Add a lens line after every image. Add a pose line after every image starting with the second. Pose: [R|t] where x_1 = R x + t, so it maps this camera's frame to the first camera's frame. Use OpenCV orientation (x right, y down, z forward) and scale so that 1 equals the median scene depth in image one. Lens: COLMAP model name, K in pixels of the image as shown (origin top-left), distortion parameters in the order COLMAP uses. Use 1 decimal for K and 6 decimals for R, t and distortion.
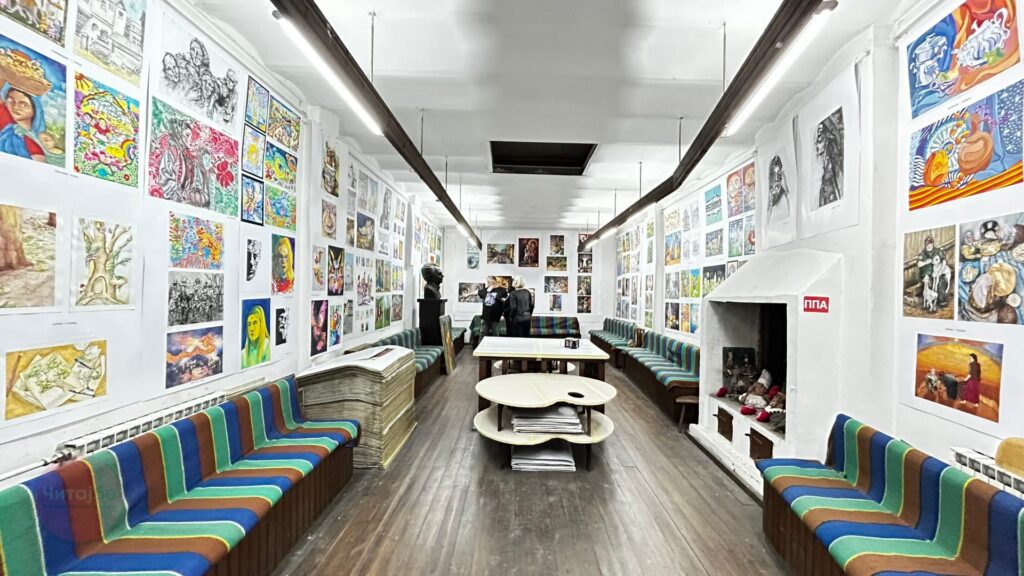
lens RADIAL K [[410.0, 0, 513.0], [0, 410.0, 289.2], [0, 0, 1]] dist [-0.004378, 0.000260]
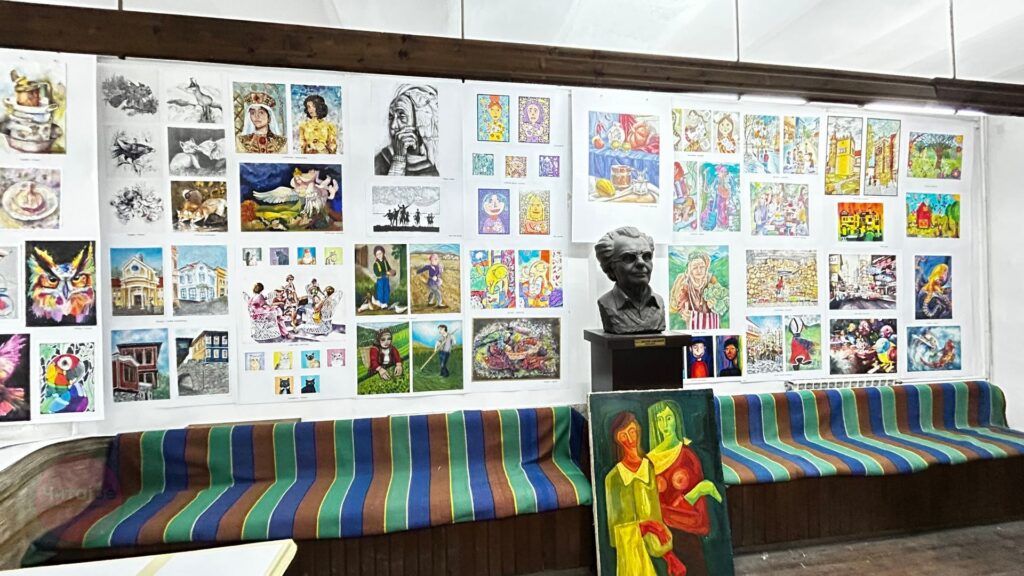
lens RADIAL K [[410.0, 0, 511.2], [0, 410.0, 286.3], [0, 0, 1]] dist [-0.004378, 0.000260]
pose [[0.149980, -0.024056, -0.988396, 0.086408], [0.016022, 0.999632, -0.021899, -0.006751], [0.988559, -0.012552, 0.150310, 0.583526]]
